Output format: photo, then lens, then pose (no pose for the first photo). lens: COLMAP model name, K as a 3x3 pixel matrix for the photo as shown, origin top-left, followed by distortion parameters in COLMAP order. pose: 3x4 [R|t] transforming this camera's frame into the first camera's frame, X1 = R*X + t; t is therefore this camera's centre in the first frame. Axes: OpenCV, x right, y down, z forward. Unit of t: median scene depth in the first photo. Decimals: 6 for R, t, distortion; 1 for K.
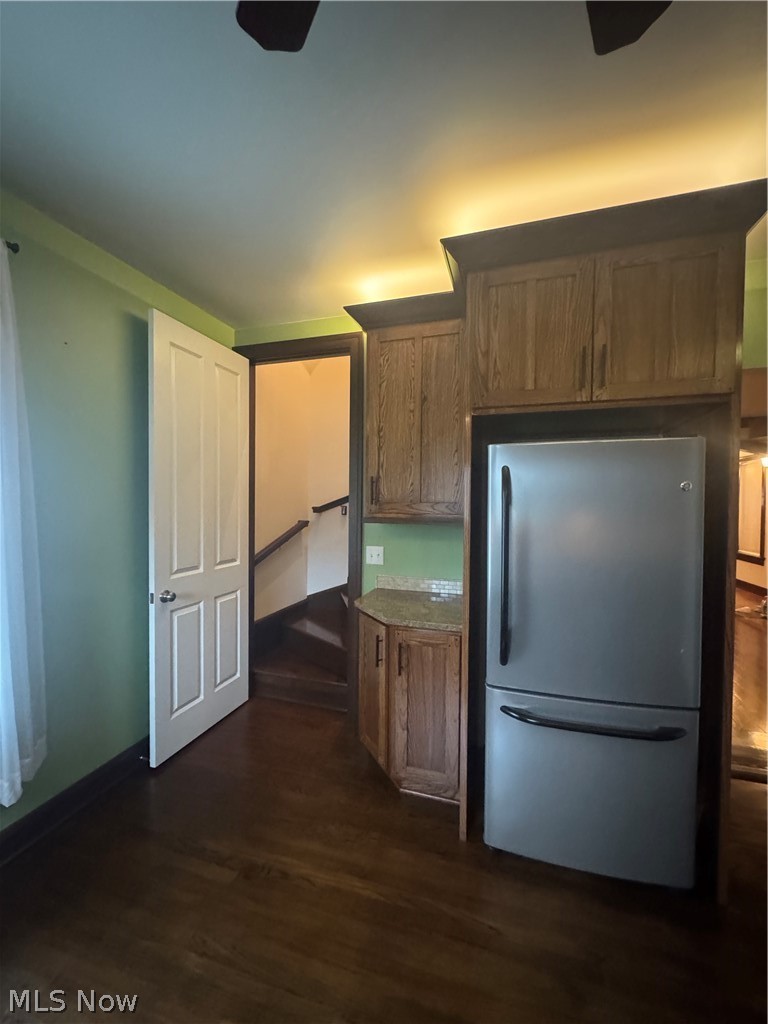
lens RADIAL K [[406.4, 0, 394.8], [0, 406.4, 510.4], [0, 0, 1]] dist [-0.003643, -0.000183]
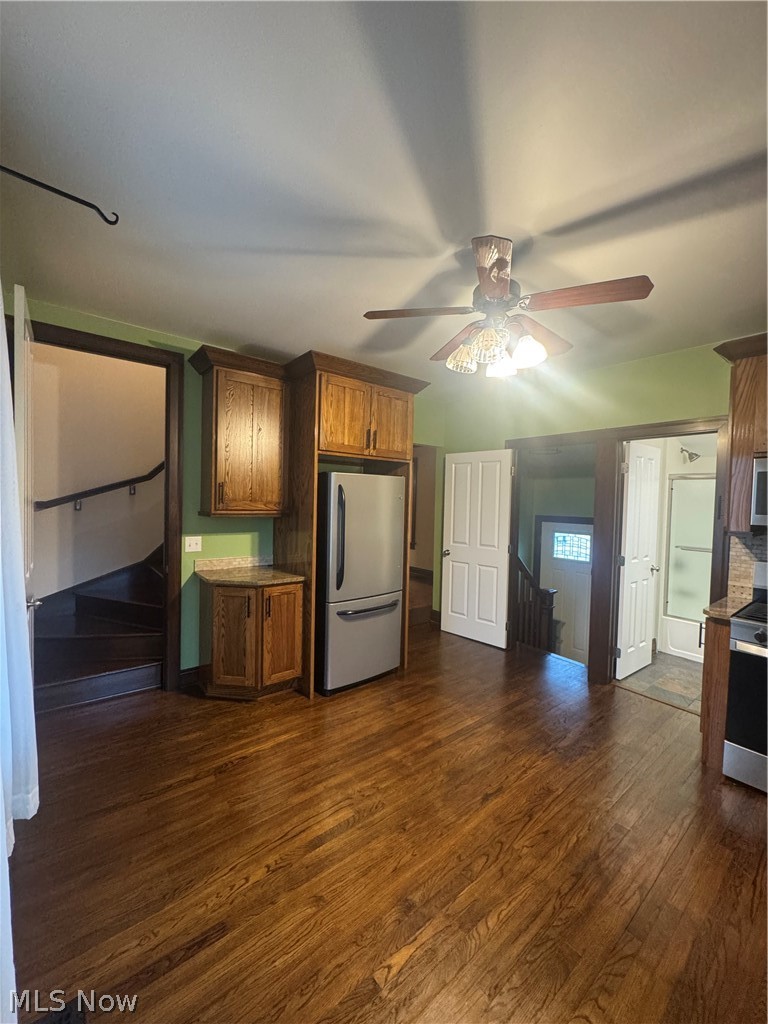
lens RADIAL K [[410.7, 0, 384.0], [0, 410.7, 512.0], [0, 0, 1]] dist [-0.000116, -0.000016]
pose [[0.555319, -0.020880, 0.831375, -1.183261], [-0.008239, 0.999498, 0.030605, -0.042639], [-0.831597, -0.023846, 0.554868, -0.228090]]
